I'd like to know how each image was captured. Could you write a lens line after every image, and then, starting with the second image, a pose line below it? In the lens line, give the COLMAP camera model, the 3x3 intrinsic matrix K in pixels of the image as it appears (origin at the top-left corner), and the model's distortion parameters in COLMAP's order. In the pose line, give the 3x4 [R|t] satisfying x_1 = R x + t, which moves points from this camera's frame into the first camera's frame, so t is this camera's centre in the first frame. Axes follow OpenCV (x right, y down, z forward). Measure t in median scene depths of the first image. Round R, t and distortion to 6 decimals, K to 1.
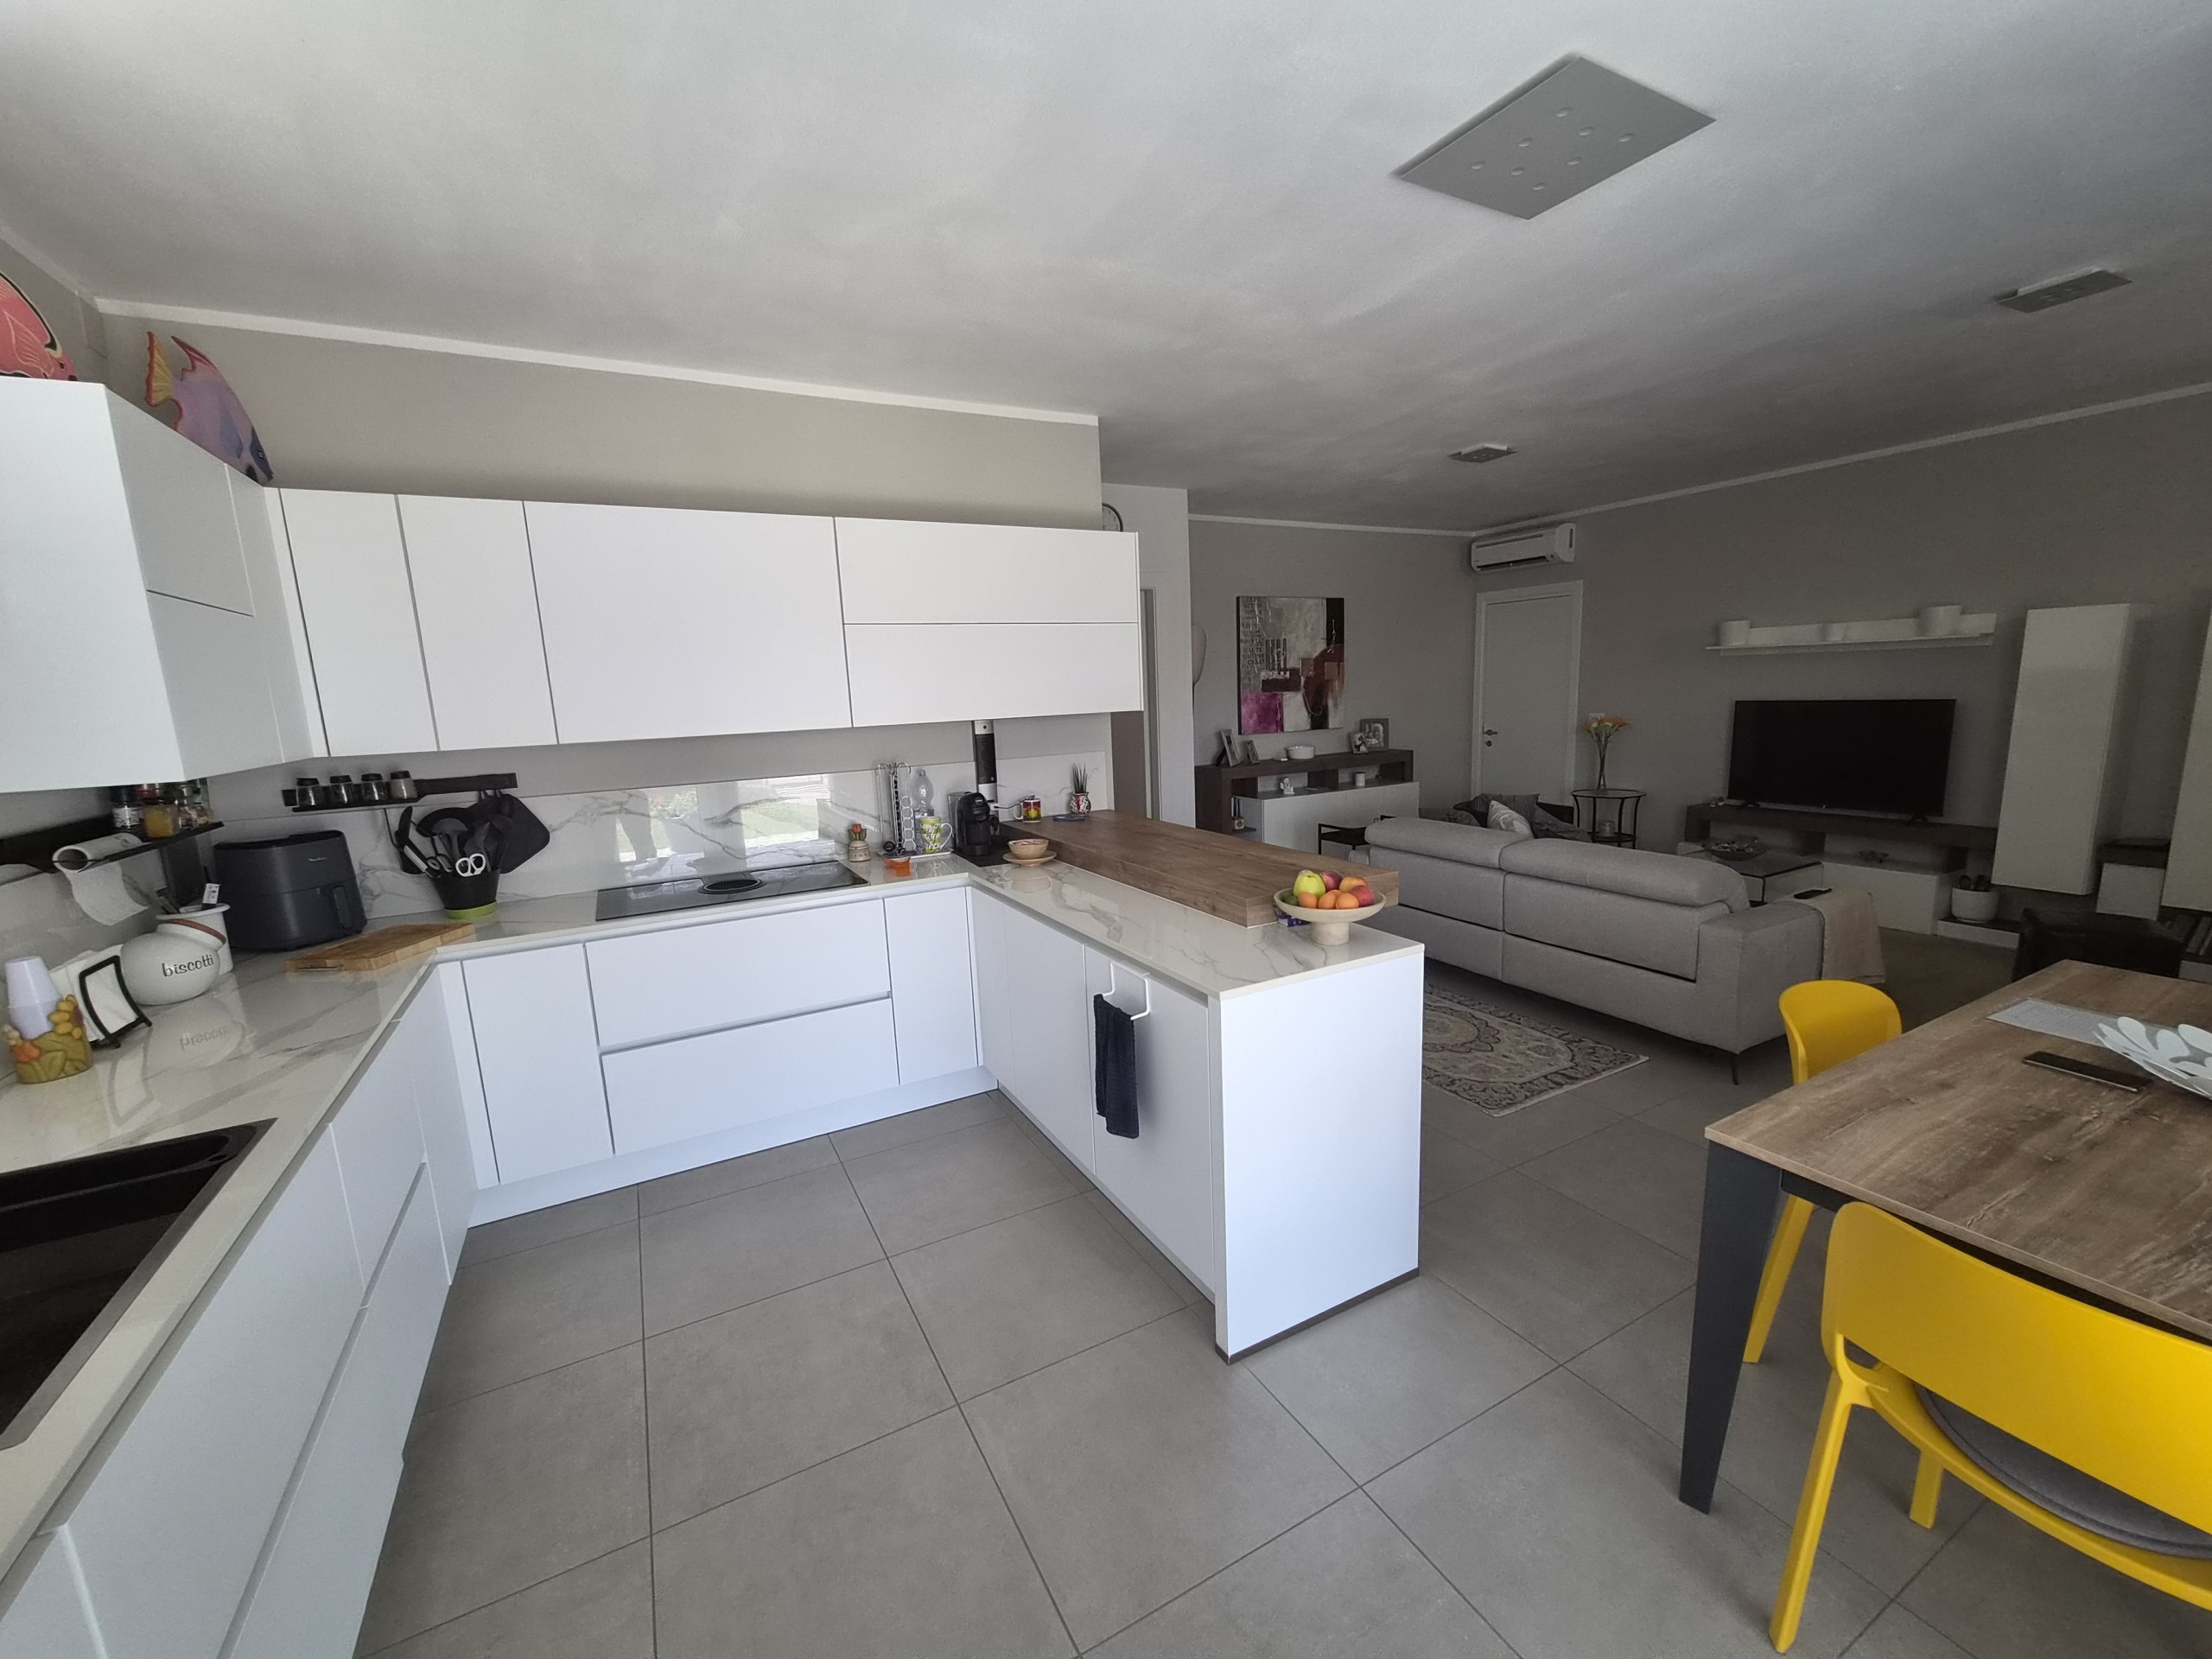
lens RADIAL K [[901.1, 0, 1117.9], [0, 901.1, 839.8], [0, 0, 1]] dist [0.002962, 0.000620]
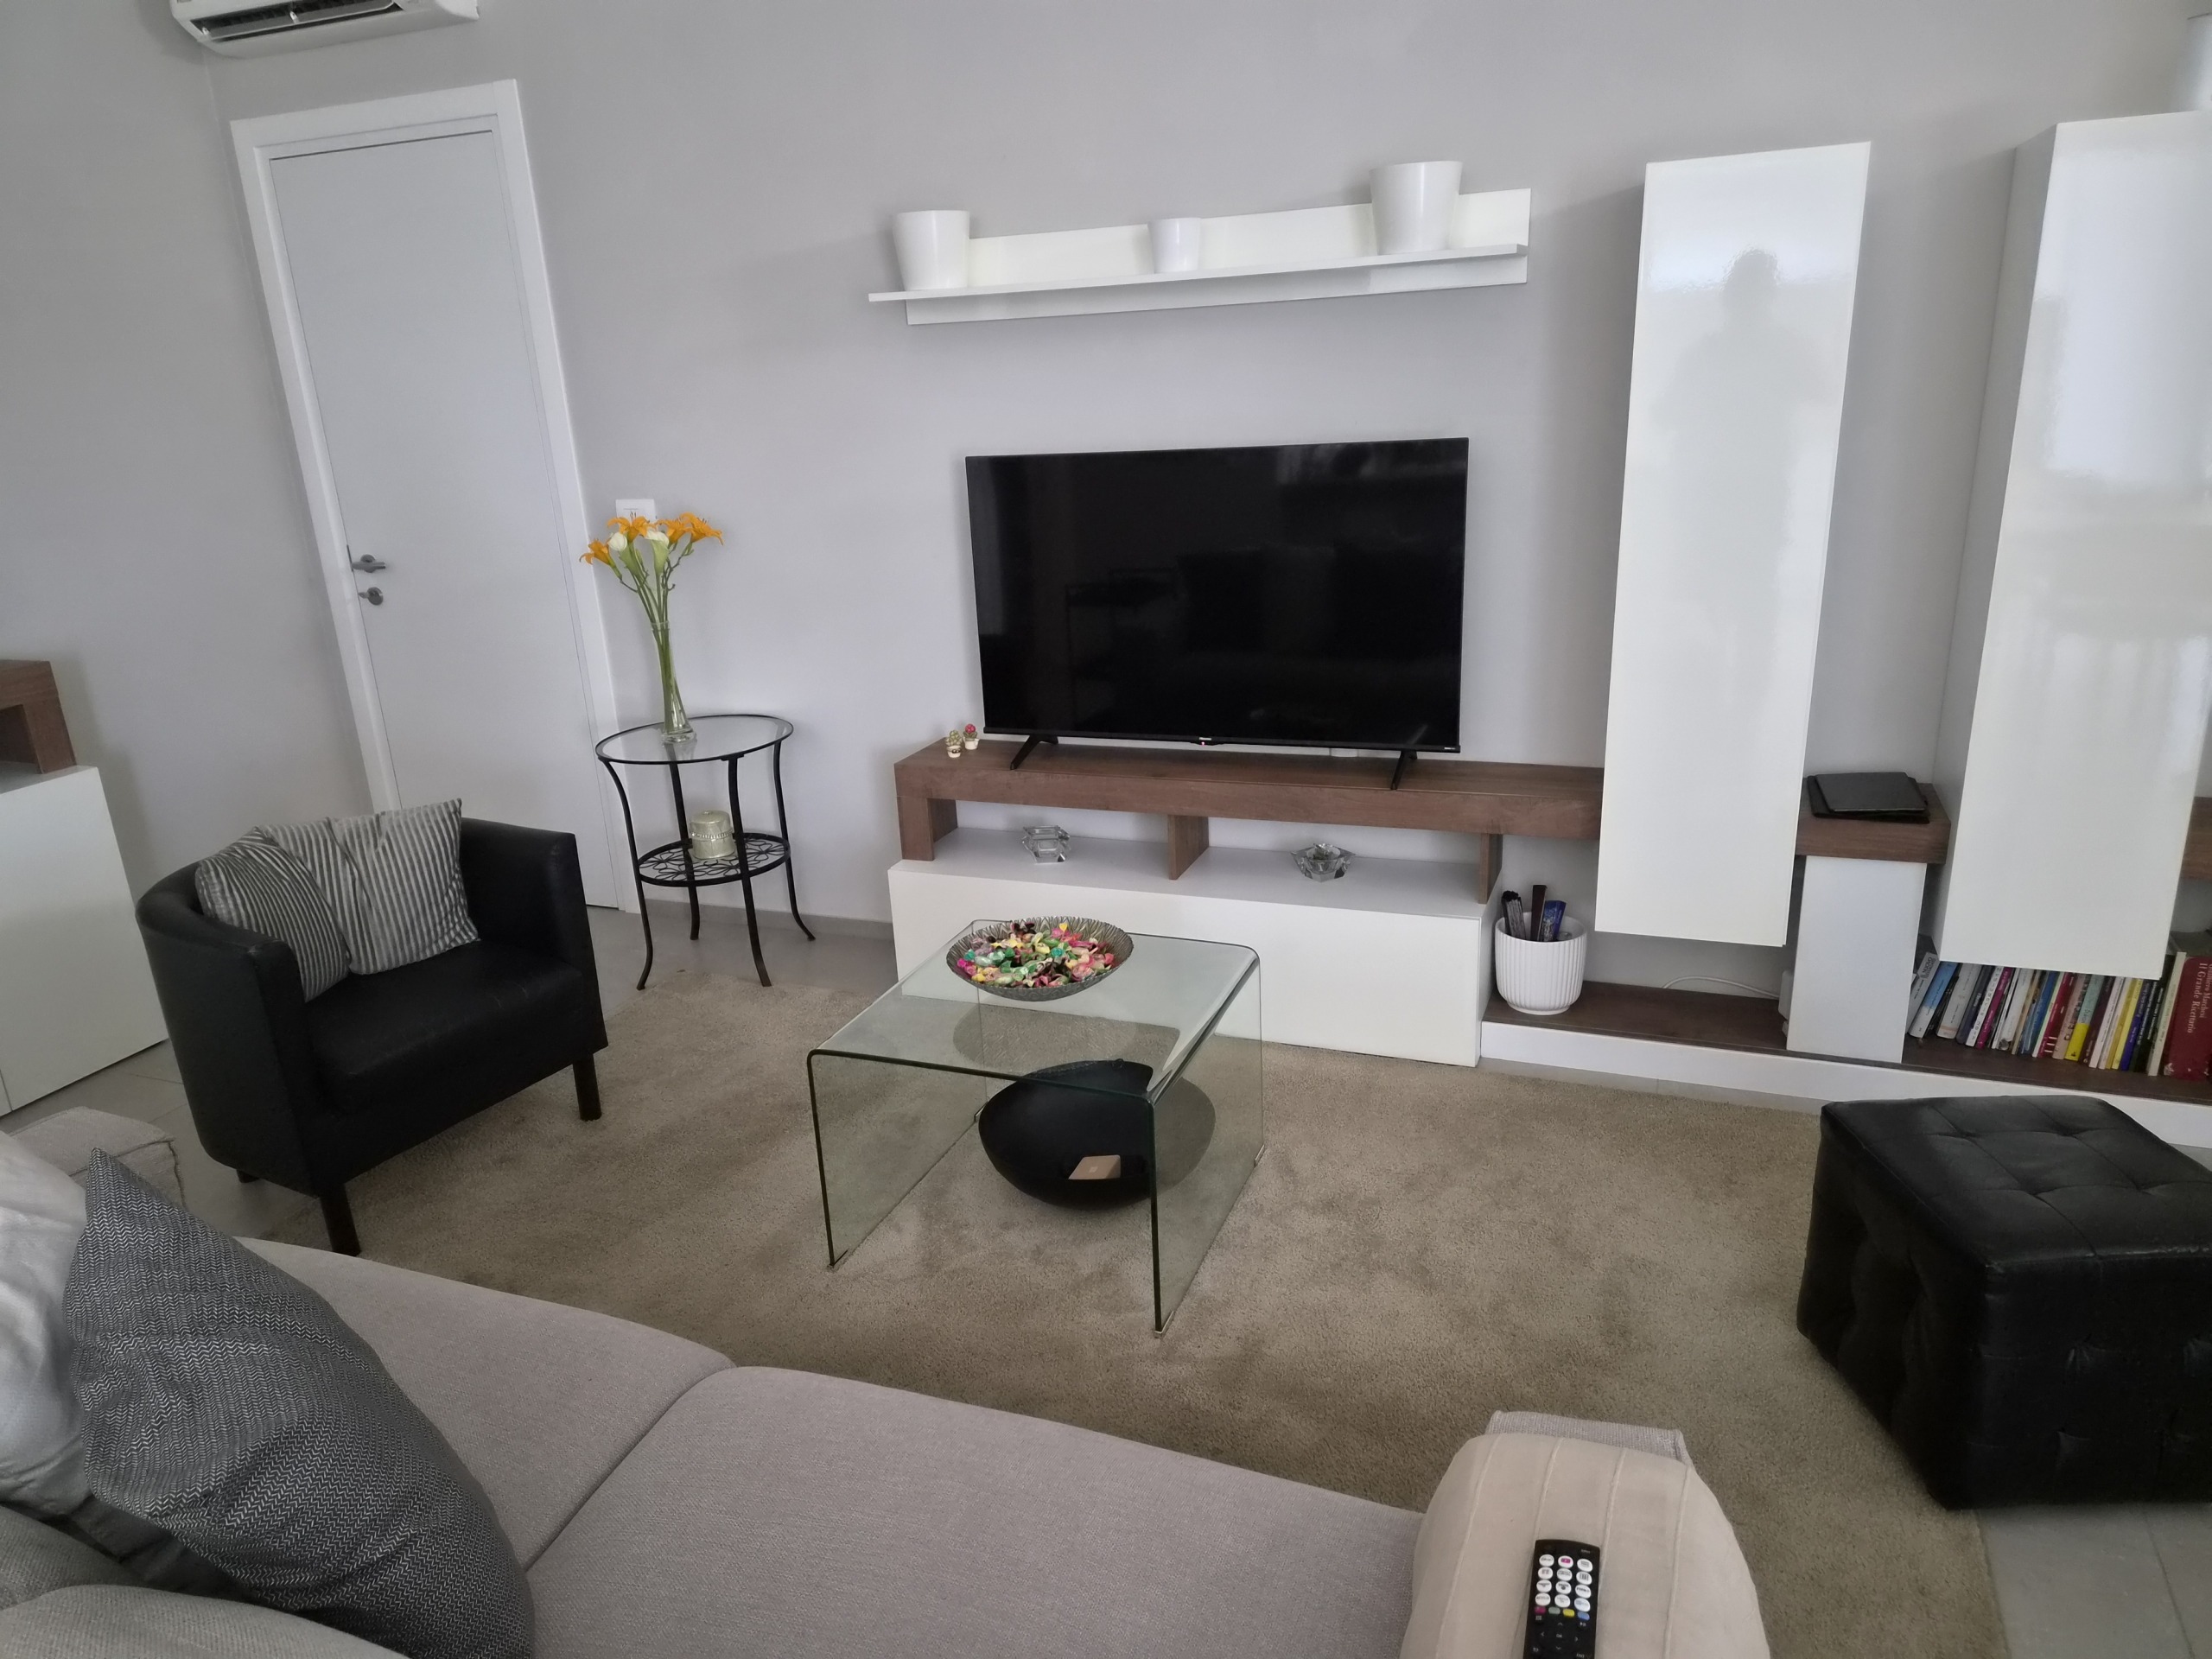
lens RADIAL K [[1454.1, 0, 1106.0], [0, 1454.1, 829.5], [0, 0, 1]] dist [0.048341, 0.000033]
pose [[0.767638, -0.187800, 0.612750, 0.559865], [0.126422, 0.981689, 0.142496, -0.136865], [-0.628290, -0.031921, 0.777324, 0.829324]]
